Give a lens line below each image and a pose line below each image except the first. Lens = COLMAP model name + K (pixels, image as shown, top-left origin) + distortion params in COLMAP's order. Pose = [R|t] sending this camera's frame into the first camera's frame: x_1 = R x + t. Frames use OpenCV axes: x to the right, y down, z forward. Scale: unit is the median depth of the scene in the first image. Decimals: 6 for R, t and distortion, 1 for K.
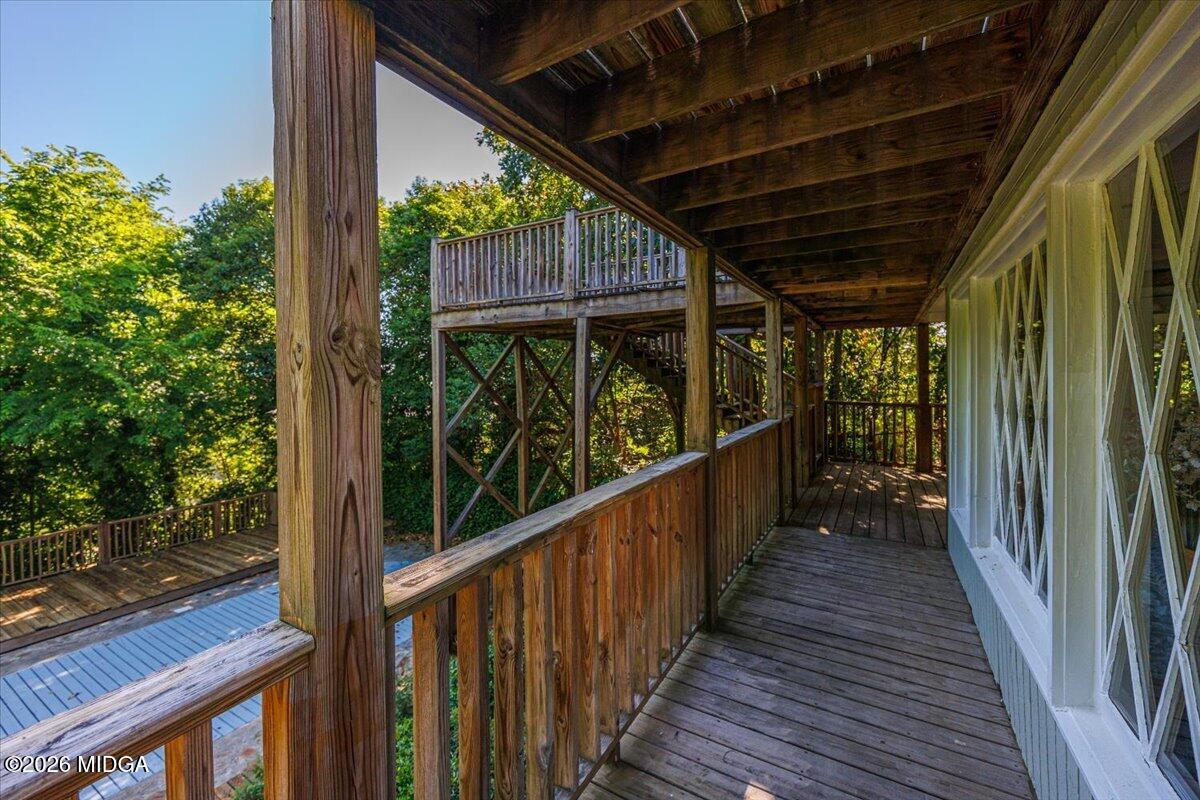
lens RADIAL K [[467.8, 0, 608.9], [0, 467.8, 387.8], [0, 0, 1]] dist [0.001705, -0.000711]
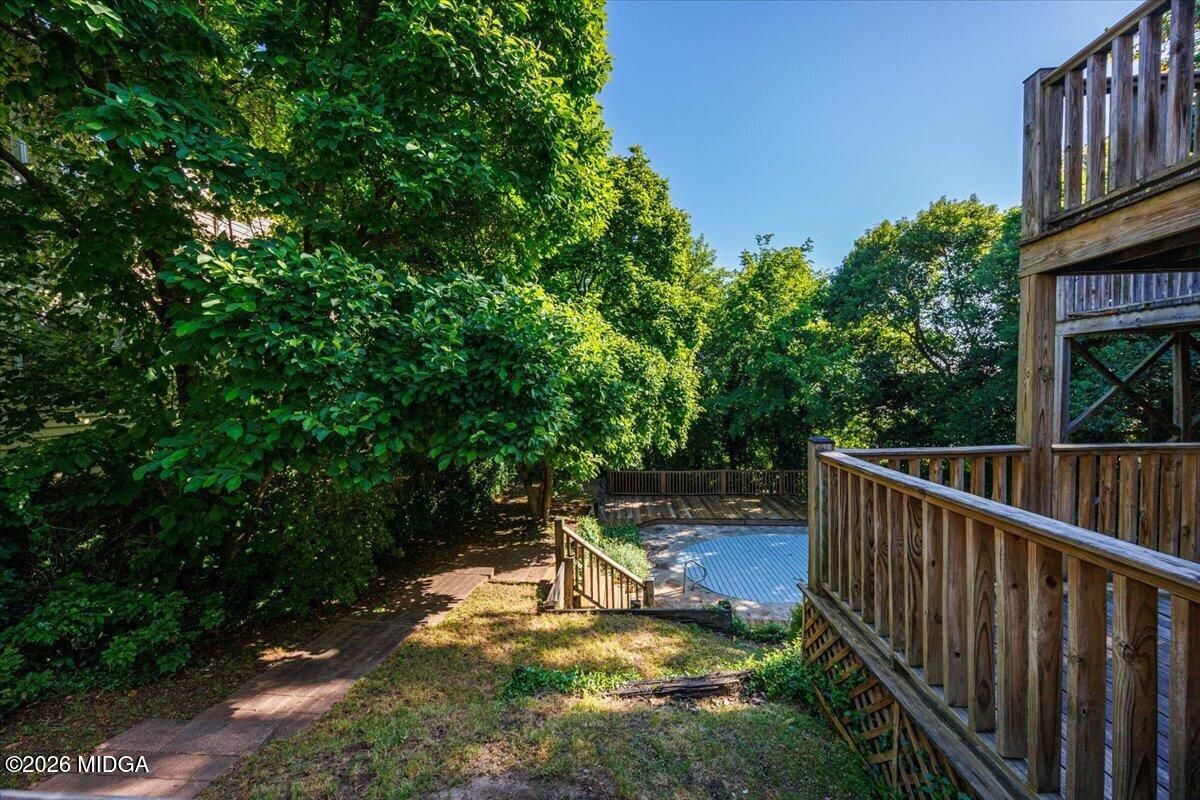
lens RADIAL K [[467.8, 0, 602.3], [0, 467.8, 405.8], [0, 0, 1]] dist [0.001705, -0.000711]
pose [[0.443114, 0.042758, -0.895445, 0.152144], [-0.013463, 0.999067, 0.041044, 0.009220], [0.896364, -0.006132, 0.443276, -0.472477]]
